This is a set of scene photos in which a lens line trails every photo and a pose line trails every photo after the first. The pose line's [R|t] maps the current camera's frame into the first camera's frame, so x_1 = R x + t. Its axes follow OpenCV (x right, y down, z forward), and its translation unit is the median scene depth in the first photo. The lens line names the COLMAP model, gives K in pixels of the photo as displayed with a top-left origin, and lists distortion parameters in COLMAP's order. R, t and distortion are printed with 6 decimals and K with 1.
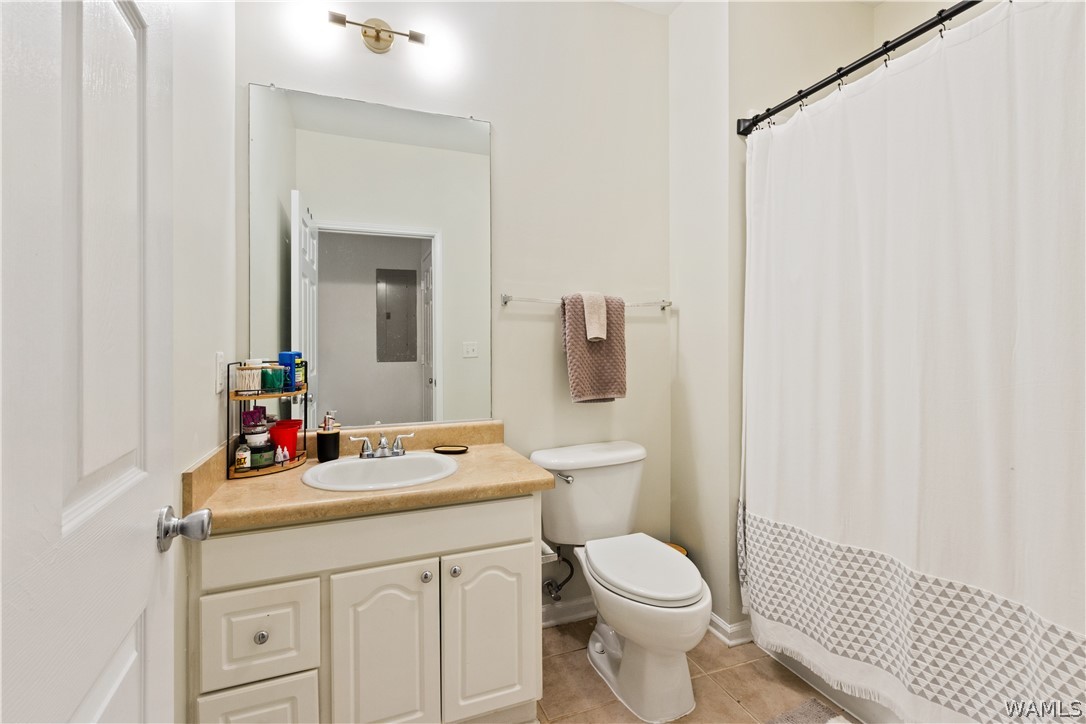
lens RADIAL K [[519.3, 0, 523.9], [0, 519.3, 349.0], [0, 0, 1]] dist [0.009098, -0.003651]
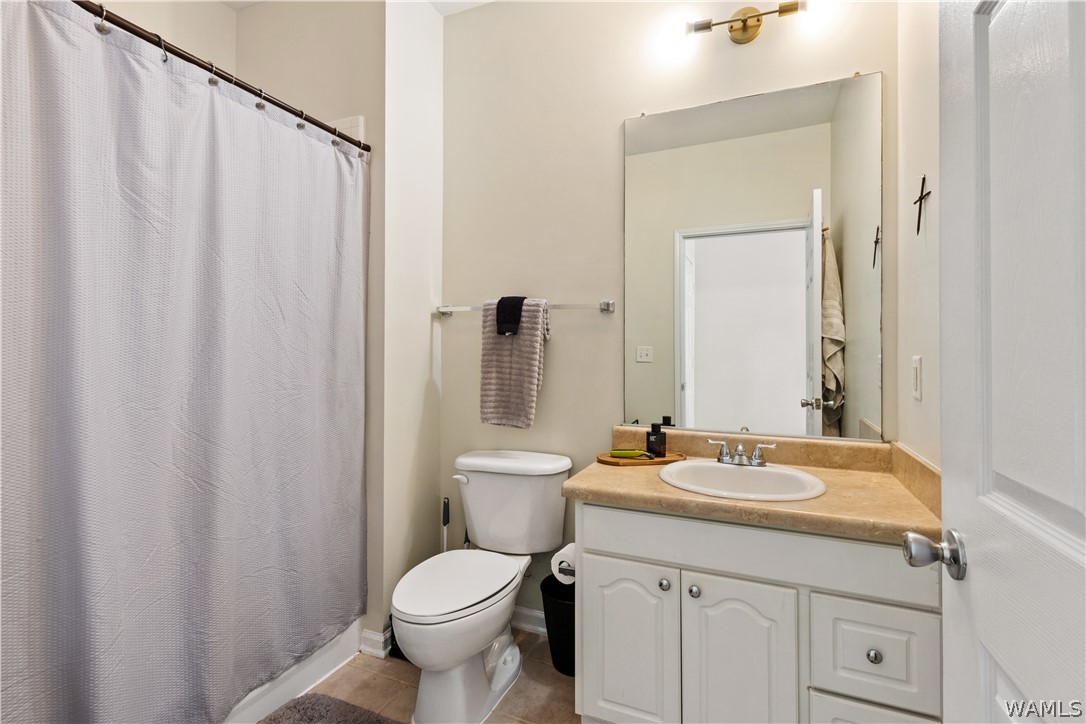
lens RADIAL K [[519.3, 0, 538.5], [0, 519.3, 352.5], [0, 0, 1]] dist [0.009098, -0.003651]
pose [[0.696733, 0.016646, -0.717138, 0.806269], [-0.015041, 0.999850, 0.008596, -0.012249], [0.717173, 0.004797, 0.696878, 0.328595]]
